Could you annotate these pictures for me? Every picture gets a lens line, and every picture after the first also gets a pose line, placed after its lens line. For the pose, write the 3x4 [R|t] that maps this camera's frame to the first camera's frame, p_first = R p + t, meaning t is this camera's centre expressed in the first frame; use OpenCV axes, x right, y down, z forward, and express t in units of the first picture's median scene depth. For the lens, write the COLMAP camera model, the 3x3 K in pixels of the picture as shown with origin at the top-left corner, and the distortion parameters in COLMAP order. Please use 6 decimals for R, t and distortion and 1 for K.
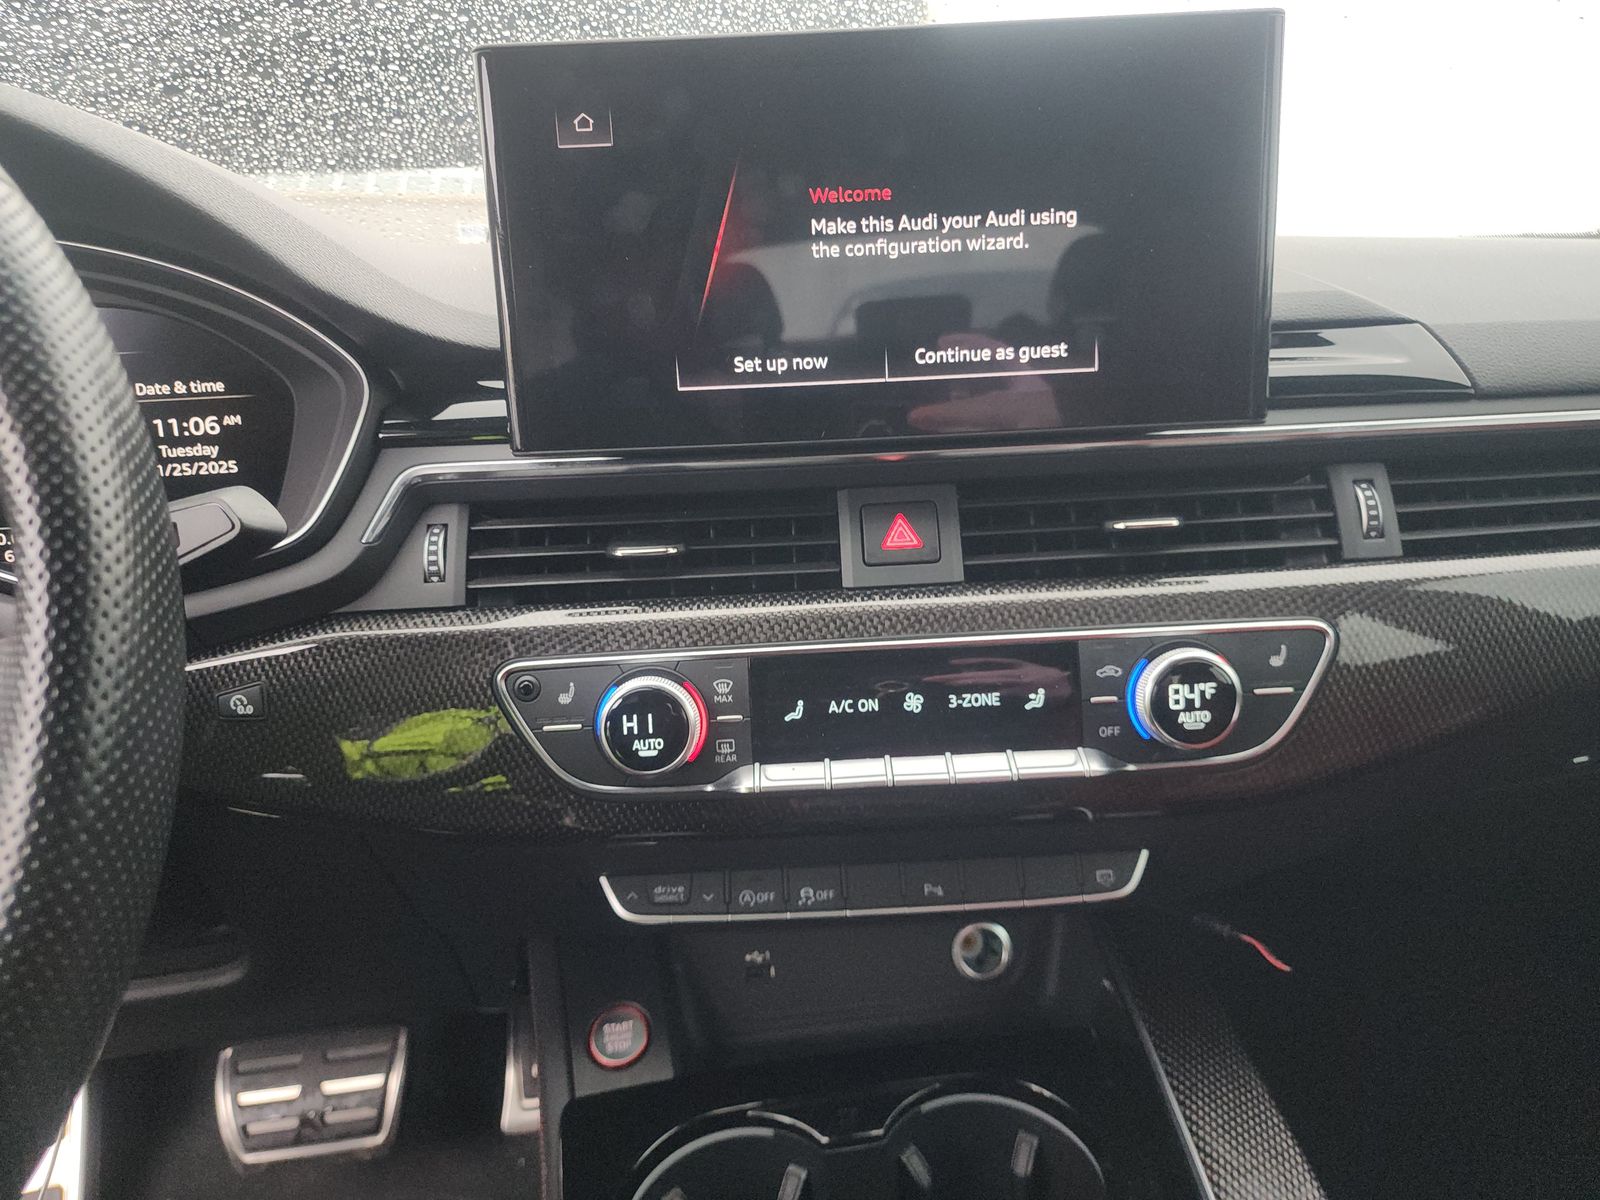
lens RADIAL K [[1104.8, 0, 851.8], [0, 1104.8, 609.8], [0, 0, 1]] dist [0.013169, -0.016713]
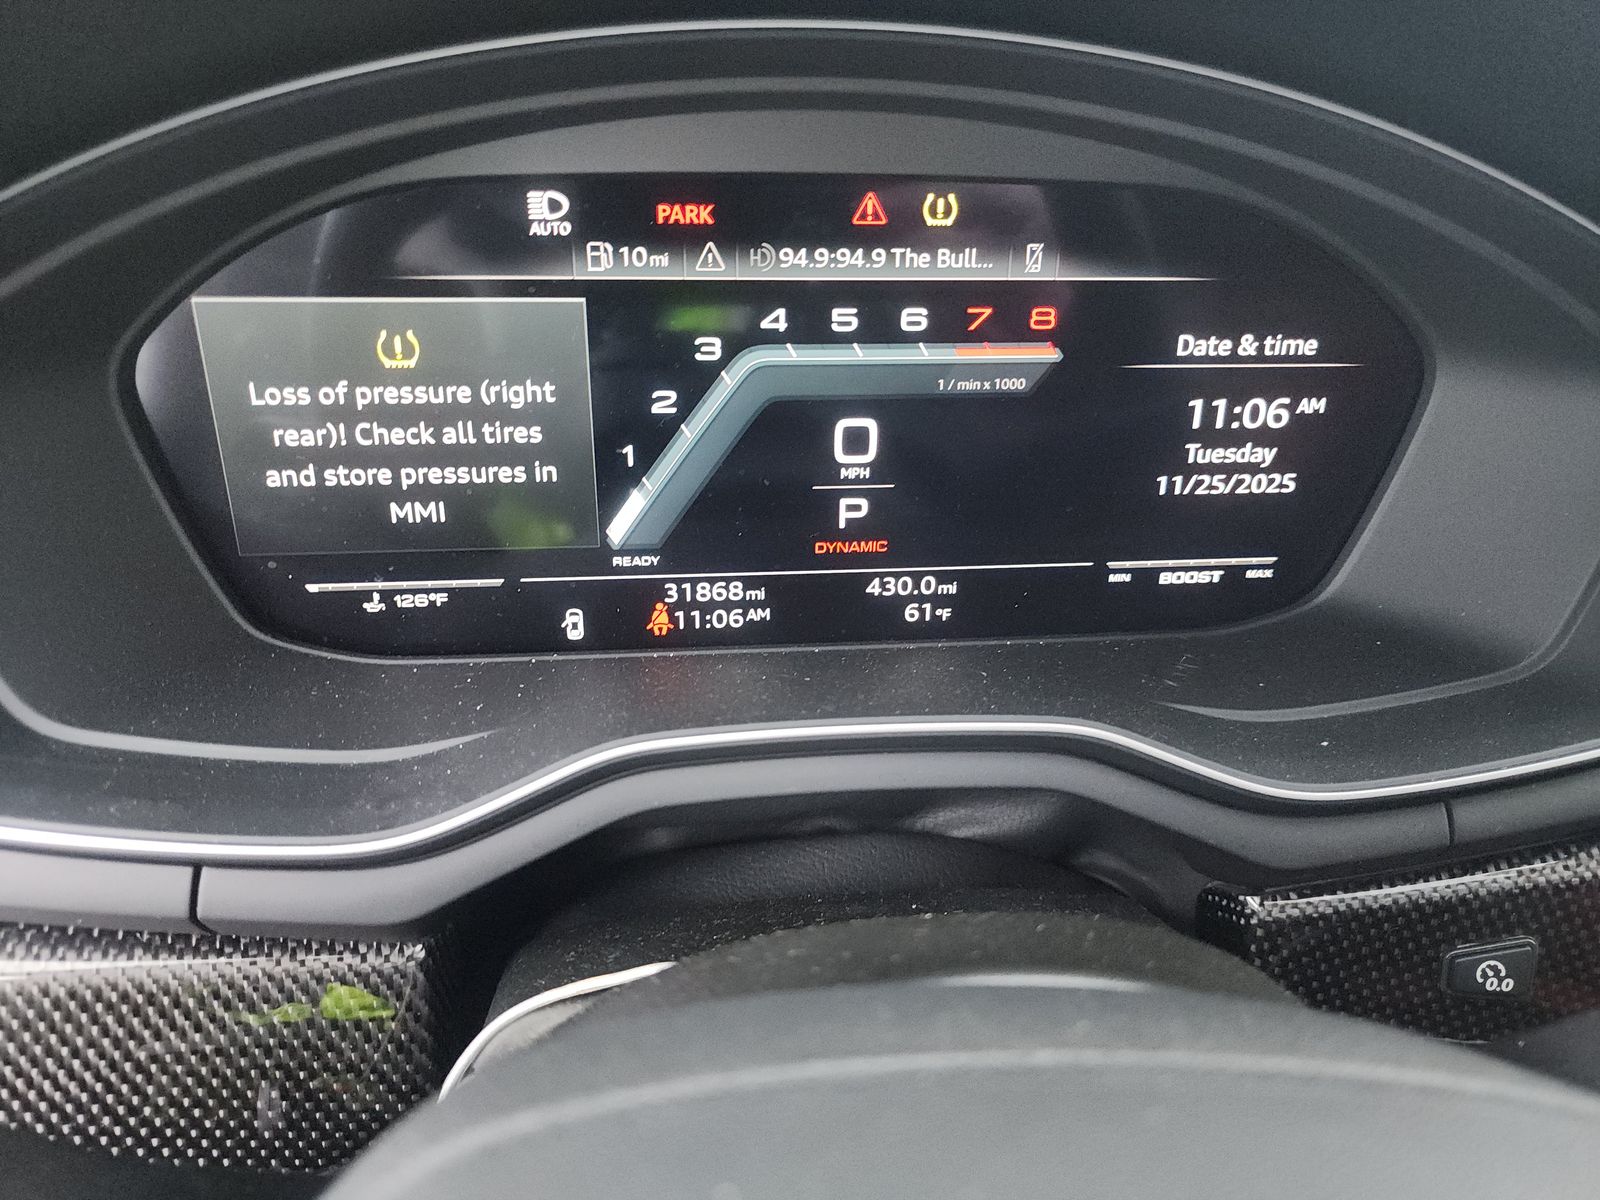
lens RADIAL K [[1104.8, 0, 800.2], [0, 1104.8, 567.8], [0, 0, 1]] dist [0.013169, -0.016713]
pose [[0.997414, 0.071078, 0.010683, -0.922050], [-0.071741, 0.975362, 0.208619, -0.212641], [0.004408, -0.208846, 0.977939, 0.476293]]
